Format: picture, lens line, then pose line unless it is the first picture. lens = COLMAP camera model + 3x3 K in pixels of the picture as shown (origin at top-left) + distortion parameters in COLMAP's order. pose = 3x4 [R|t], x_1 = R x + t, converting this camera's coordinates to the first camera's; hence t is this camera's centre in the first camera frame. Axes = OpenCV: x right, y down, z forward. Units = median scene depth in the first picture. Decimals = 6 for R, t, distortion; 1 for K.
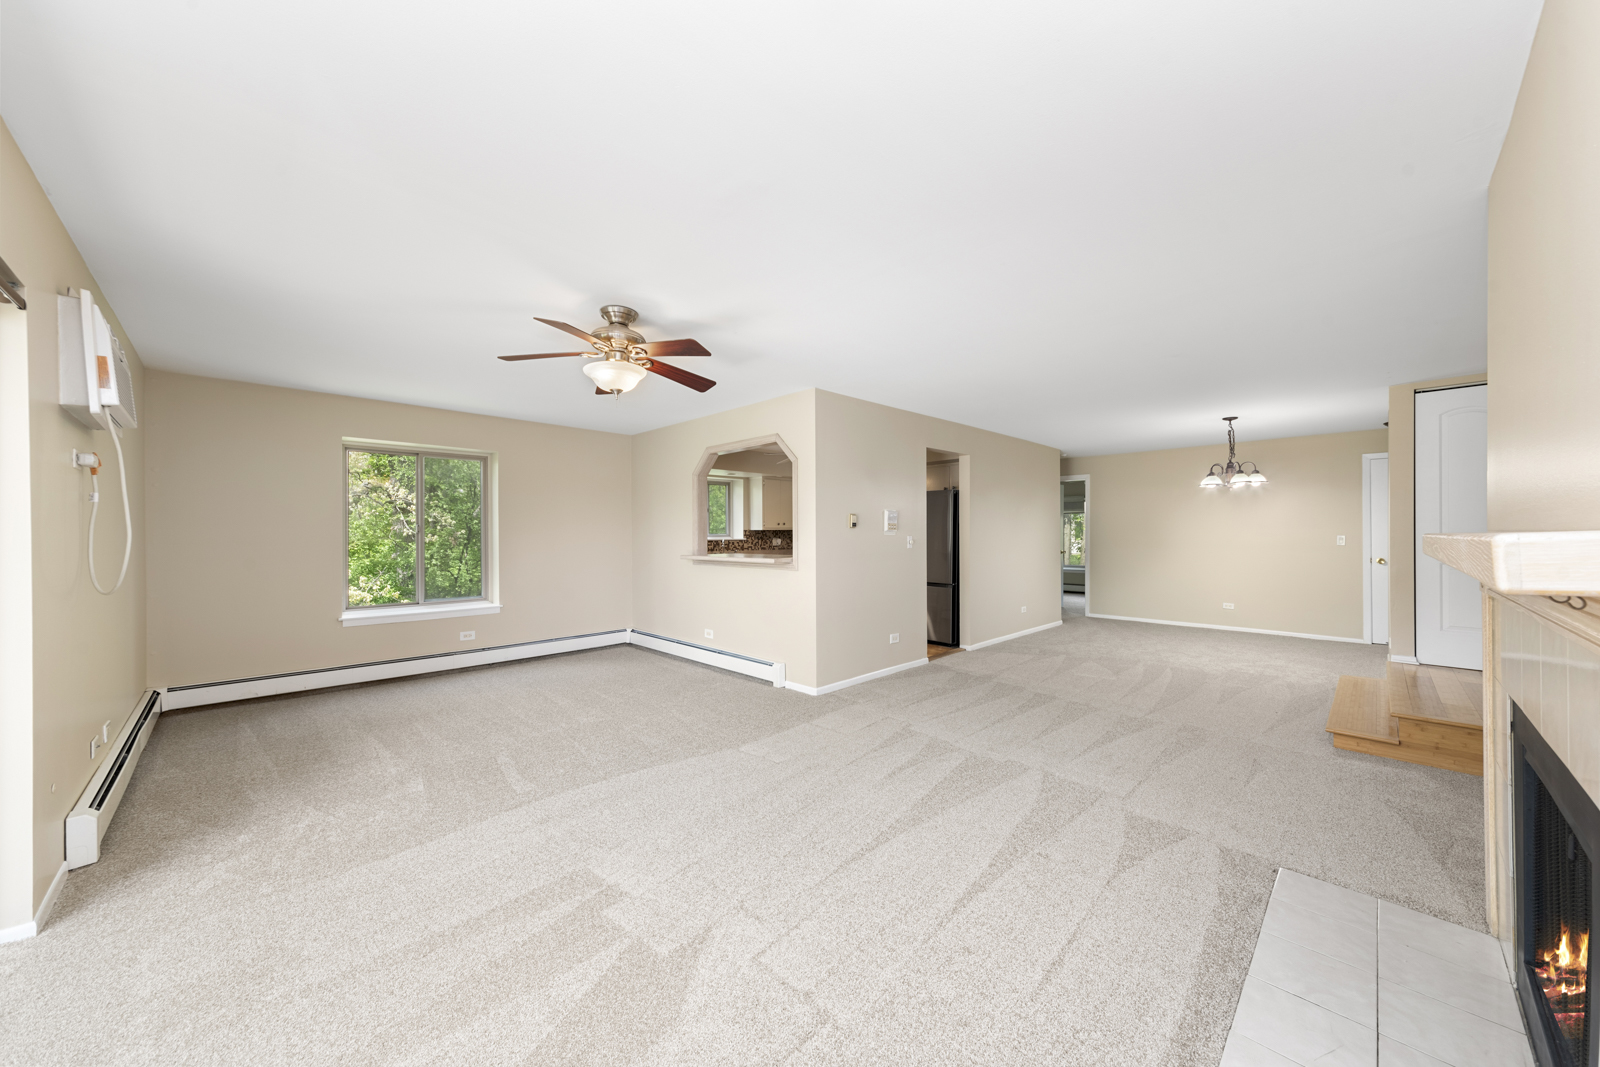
lens RADIAL K [[567.3, 0, 801.2], [0, 567.3, 540.2], [0, 0, 1]] dist [-0.000009, -0.000010]
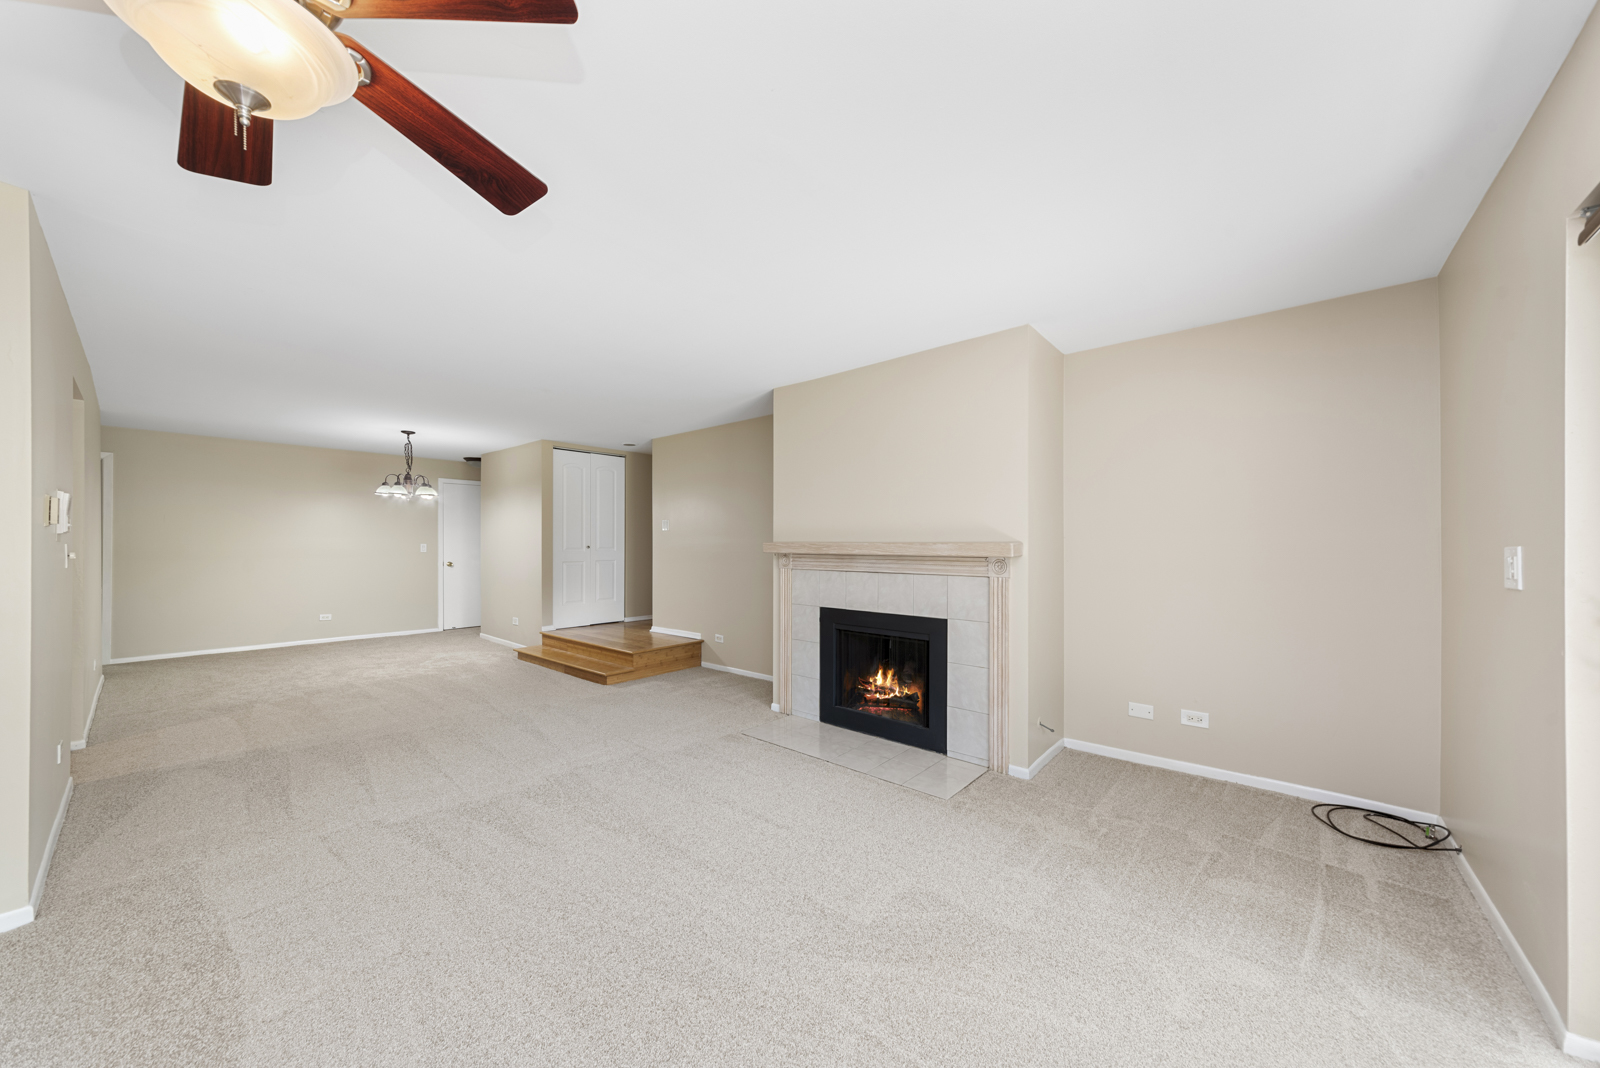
lens RADIAL K [[567.3, 0, 801.2], [0, 567.3, 540.7], [0, 0, 1]] dist [-0.000009, -0.000010]
pose [[-0.091495, 0.008980, 0.995765, -0.449784], [0.004343, 0.999953, -0.008619, -0.002262], [-0.995796, 0.003537, -0.091530, 0.466677]]
